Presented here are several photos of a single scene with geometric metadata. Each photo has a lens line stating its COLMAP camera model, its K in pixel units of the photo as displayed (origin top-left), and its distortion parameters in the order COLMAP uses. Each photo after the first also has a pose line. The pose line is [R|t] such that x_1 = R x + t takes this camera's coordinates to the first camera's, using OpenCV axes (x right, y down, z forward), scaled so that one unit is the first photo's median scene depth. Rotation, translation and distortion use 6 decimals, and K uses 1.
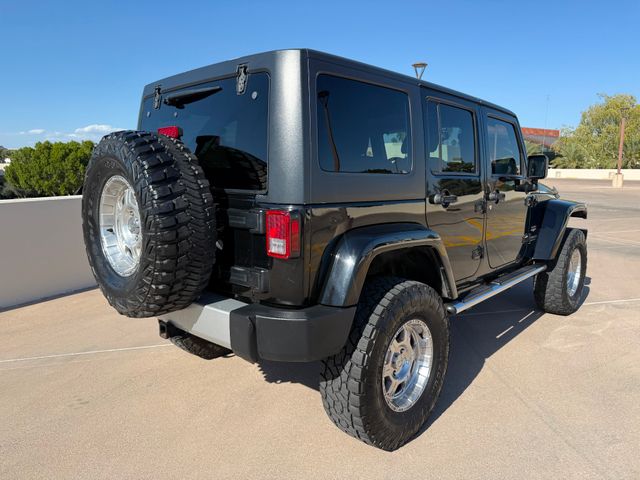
lens RADIAL K [[479.8, 0, 319.9], [0, 479.8, 233.7], [0, 0, 1]] dist [0.010460, -0.017330]
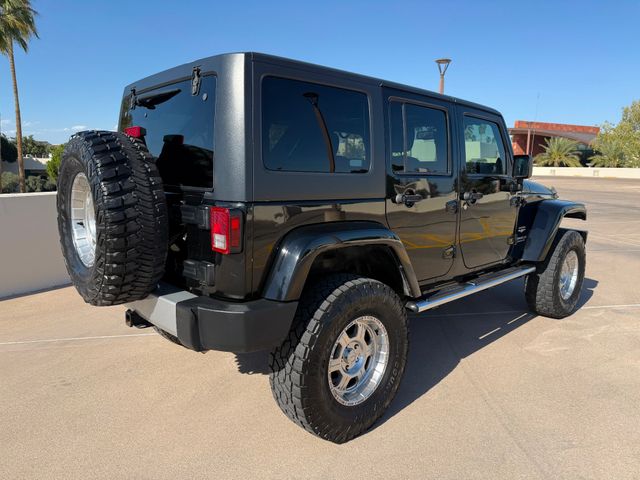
lens RADIAL K [[479.8, 0, 312.6], [0, 479.8, 234.9], [0, 0, 1]] dist [0.010460, -0.017330]
pose [[0.996658, 0.019373, -0.079358, 0.157214], [-0.018589, 0.999771, 0.010604, -0.002880], [0.079545, -0.009094, 0.996790, -0.023136]]
